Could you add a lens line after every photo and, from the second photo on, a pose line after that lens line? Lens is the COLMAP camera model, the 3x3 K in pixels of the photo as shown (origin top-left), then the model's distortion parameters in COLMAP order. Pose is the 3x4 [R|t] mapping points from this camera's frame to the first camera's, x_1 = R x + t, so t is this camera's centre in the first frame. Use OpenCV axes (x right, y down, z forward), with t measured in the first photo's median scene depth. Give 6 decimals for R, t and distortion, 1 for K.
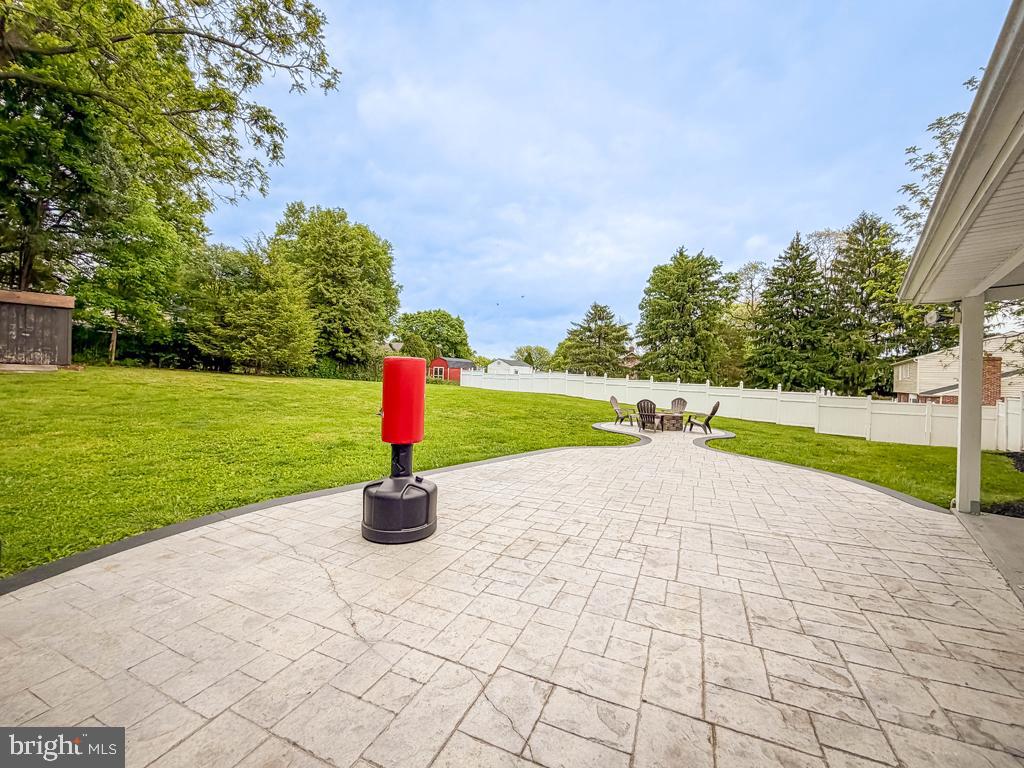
lens RADIAL K [[410.9, 0, 509.5], [0, 410.9, 382.7], [0, 0, 1]] dist [-0.004470, -0.000320]
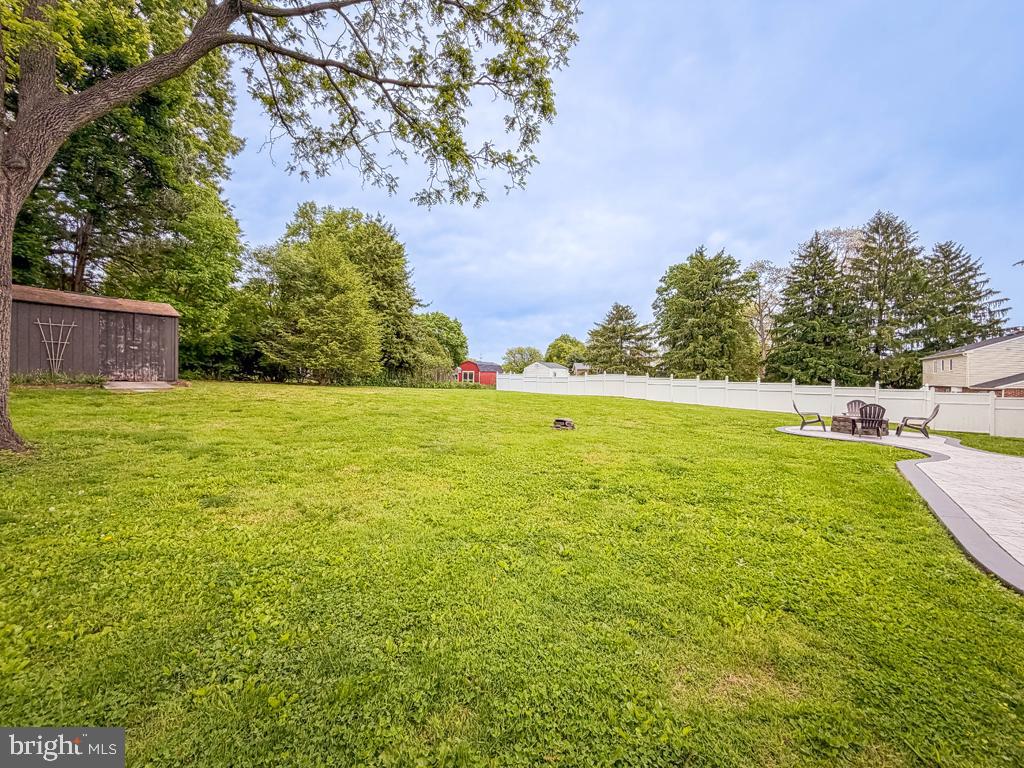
lens RADIAL K [[410.9, 0, 515.1], [0, 410.9, 384.5], [0, 0, 1]] dist [-0.004470, -0.000320]
pose [[0.998196, -0.024755, 0.054705, -0.115707], [0.024689, 0.999693, 0.001884, -0.005532], [-0.054735, -0.000530, 0.998501, 0.021171]]
